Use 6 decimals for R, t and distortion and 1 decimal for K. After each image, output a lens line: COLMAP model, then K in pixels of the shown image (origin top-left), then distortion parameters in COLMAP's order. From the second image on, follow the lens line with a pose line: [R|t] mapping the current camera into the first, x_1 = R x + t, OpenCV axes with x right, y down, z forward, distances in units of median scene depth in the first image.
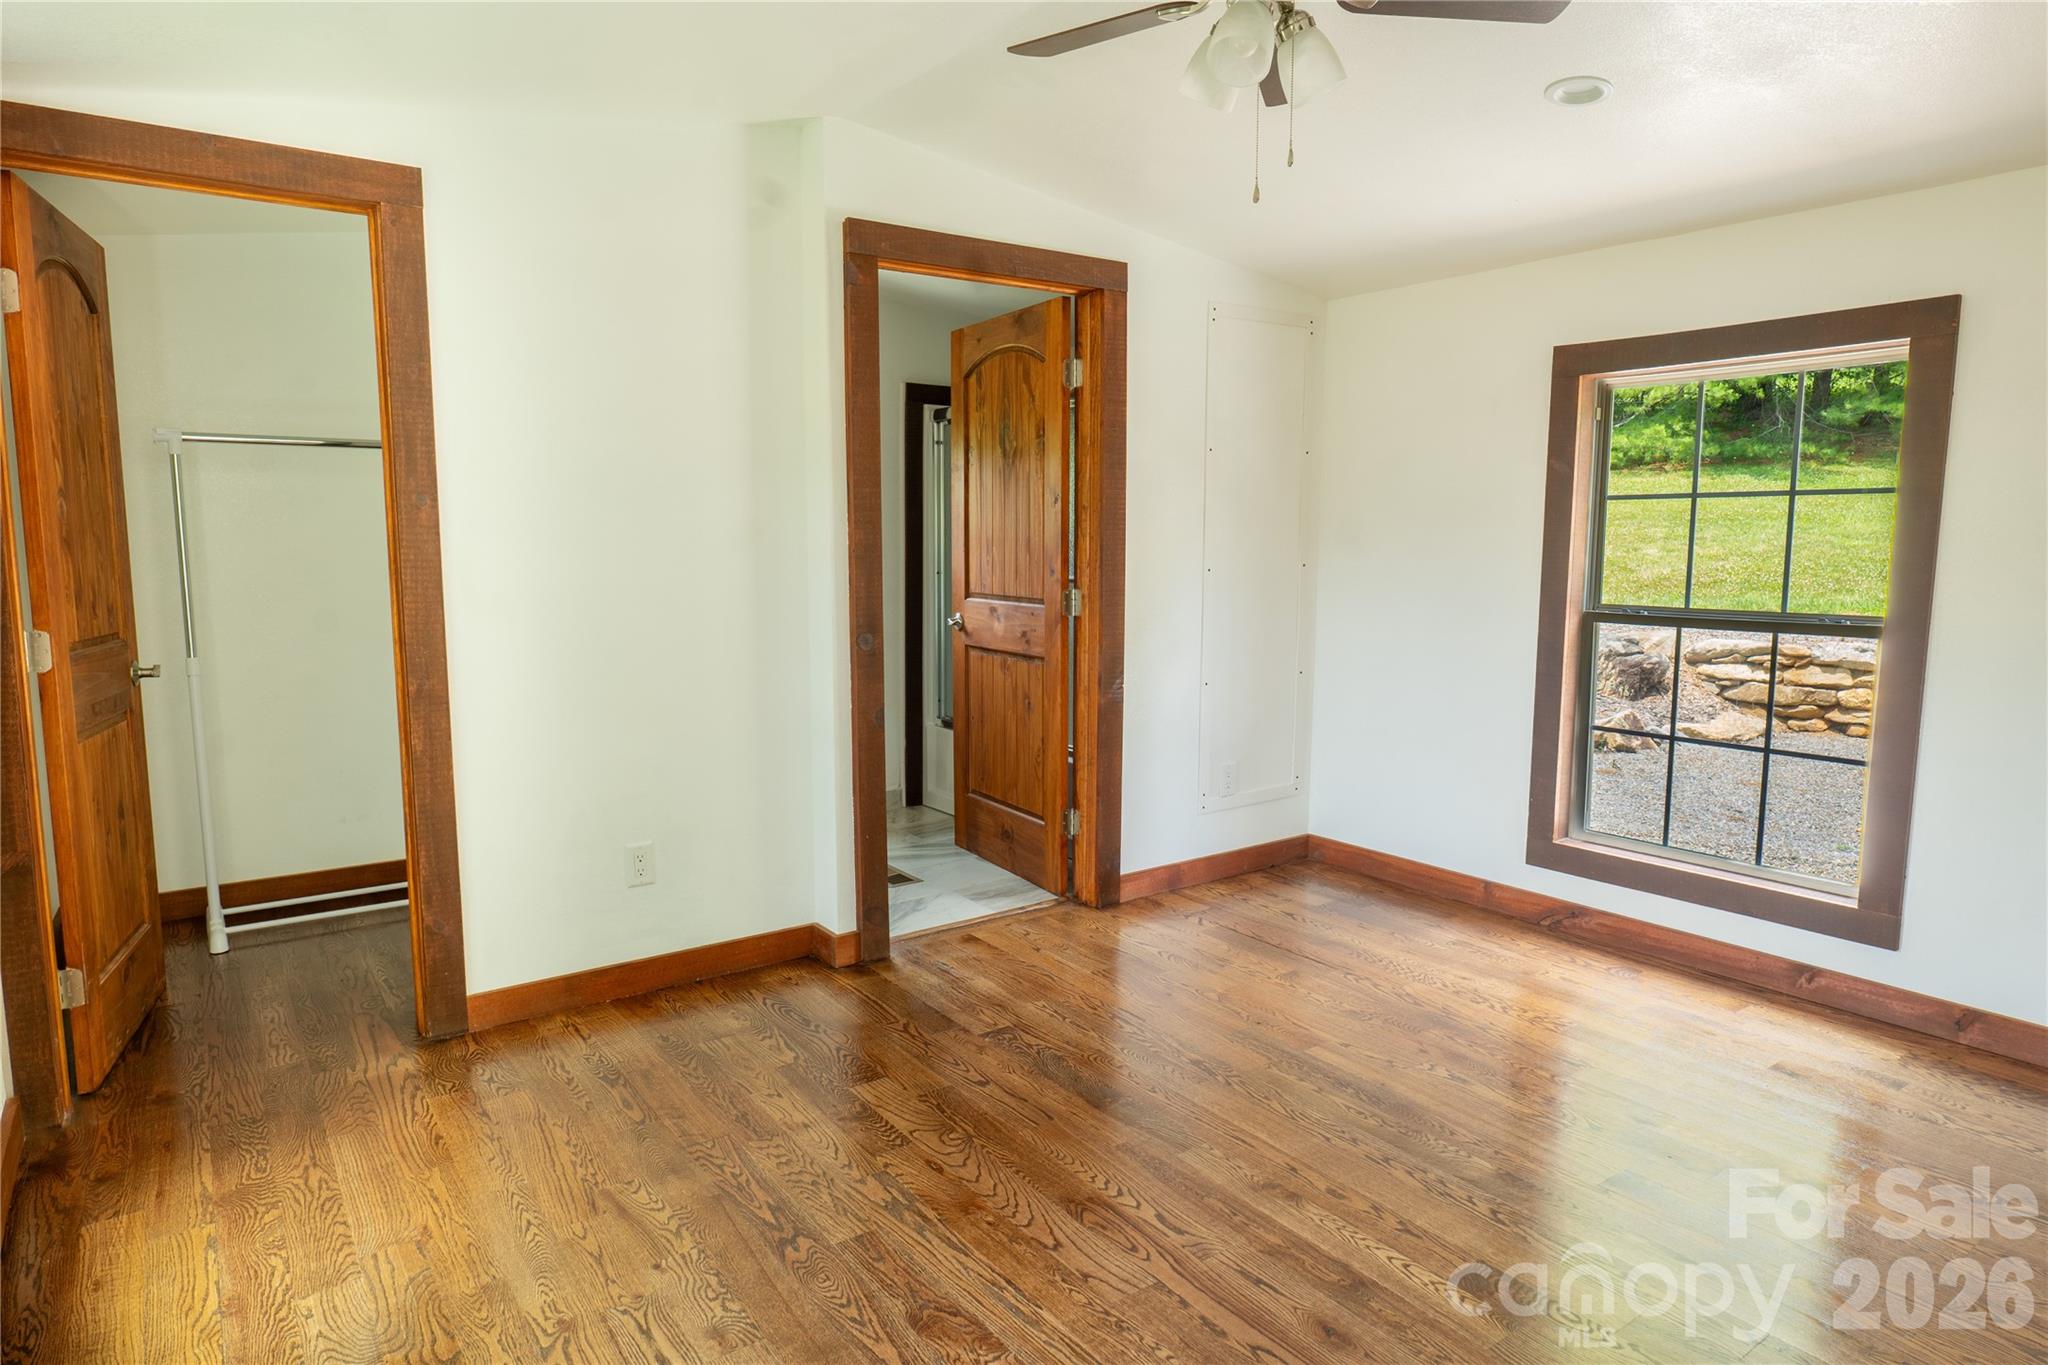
lens RADIAL K [[1193.7, 0, 1020.8], [0, 1193.7, 690.2], [0, 0, 1]] dist [-0.033948, 0.020205]
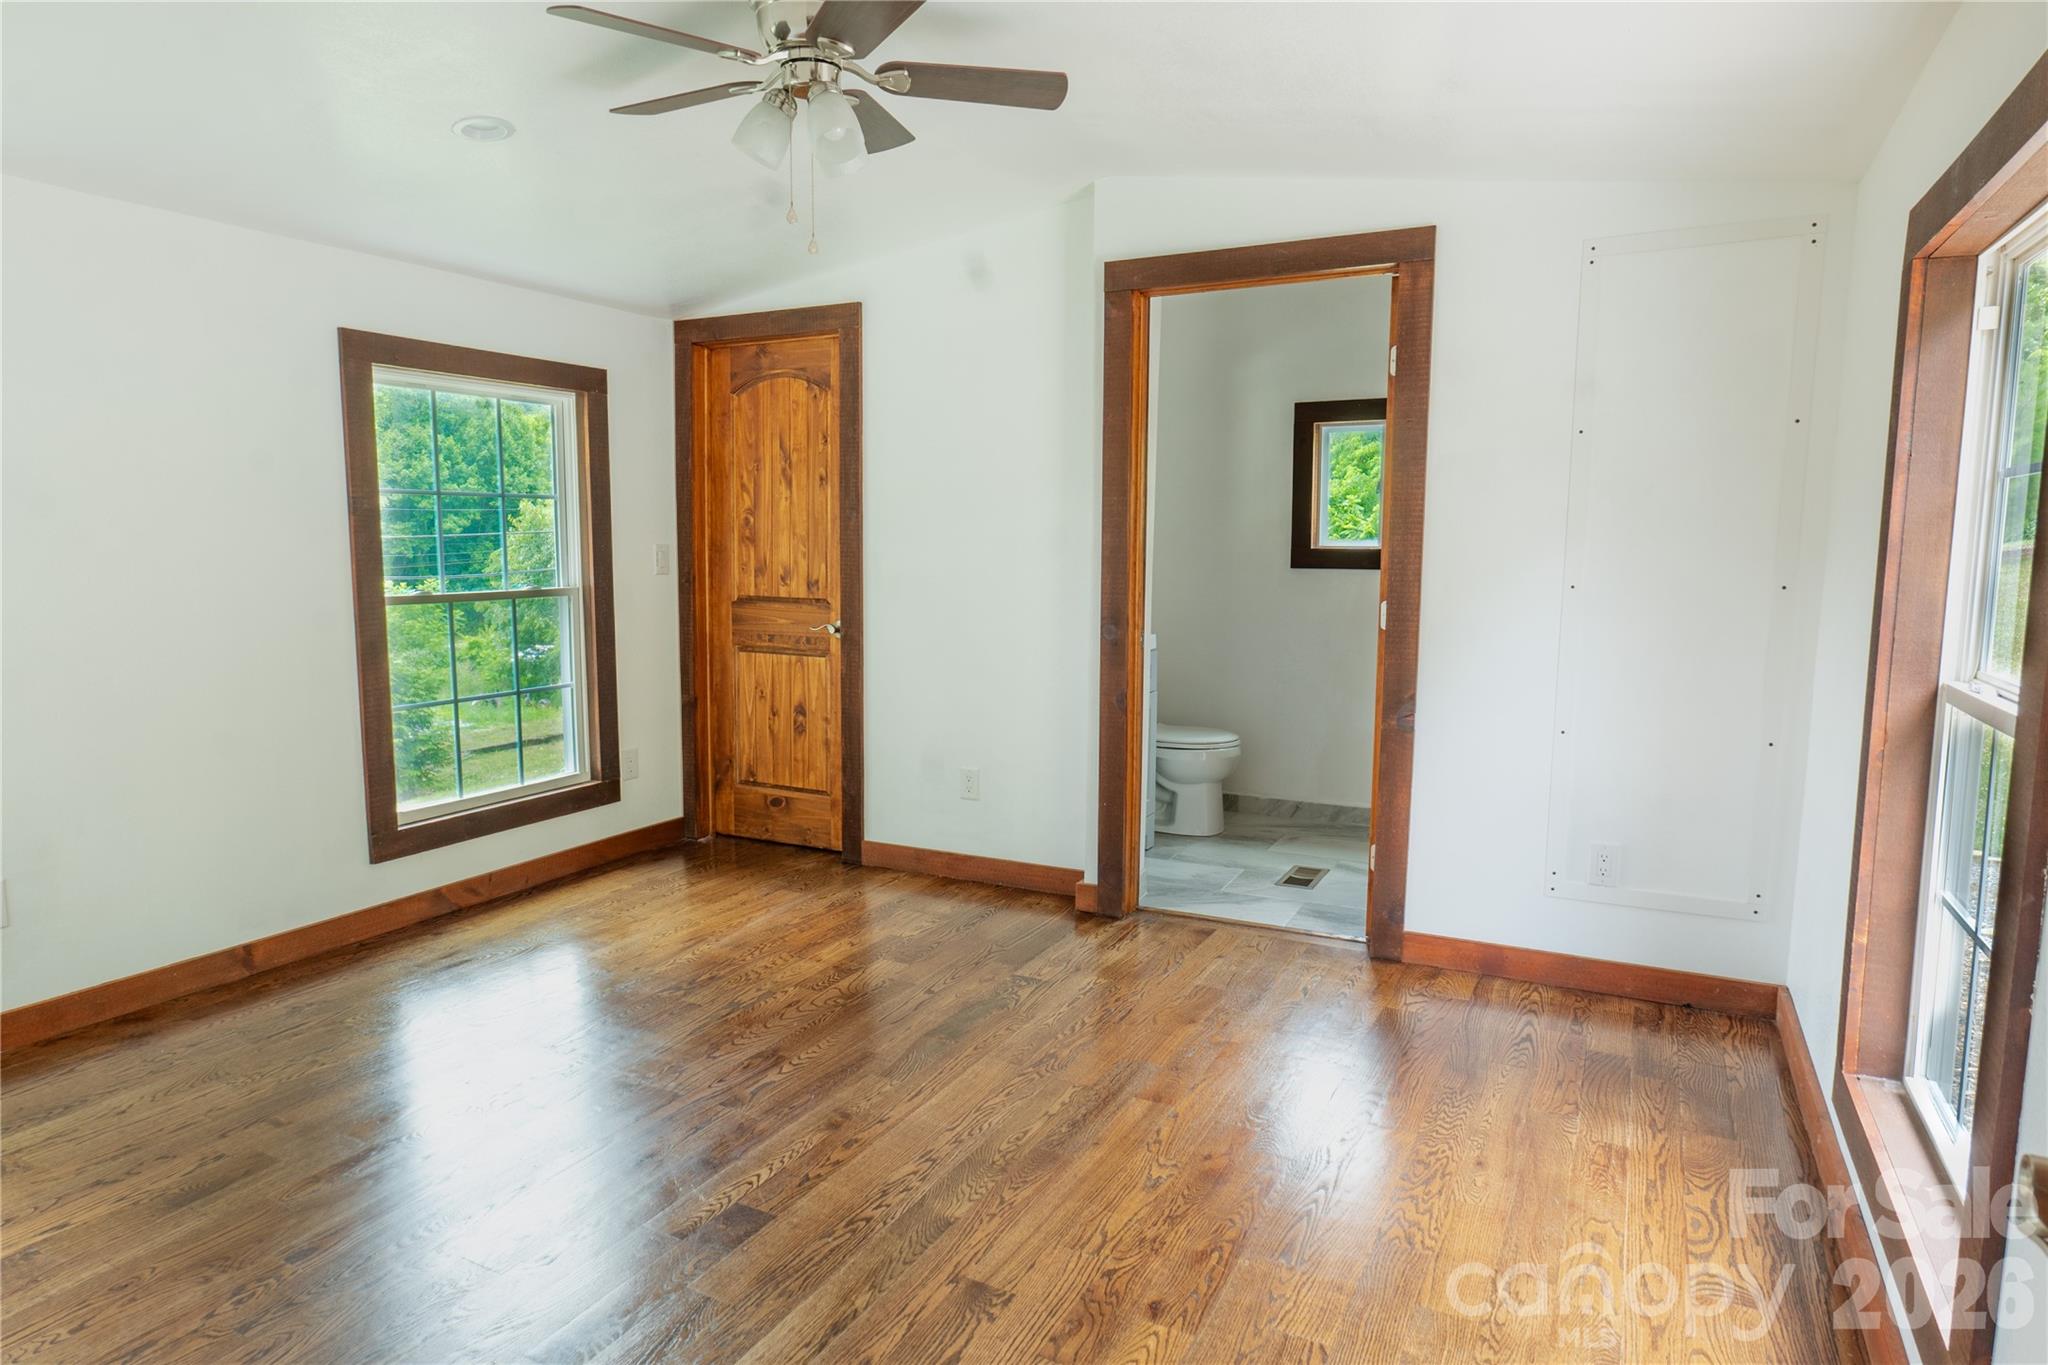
lens RADIAL K [[1193.7, 0, 1006.4], [0, 1193.7, 678.0], [0, 0, 1]] dist [-0.033948, 0.020205]
pose [[0.439612, 0.106392, -0.891864, 0.894132], [-0.116342, 0.991340, 0.060912, -0.058896], [0.890621, 0.076984, 0.448182, 0.429070]]
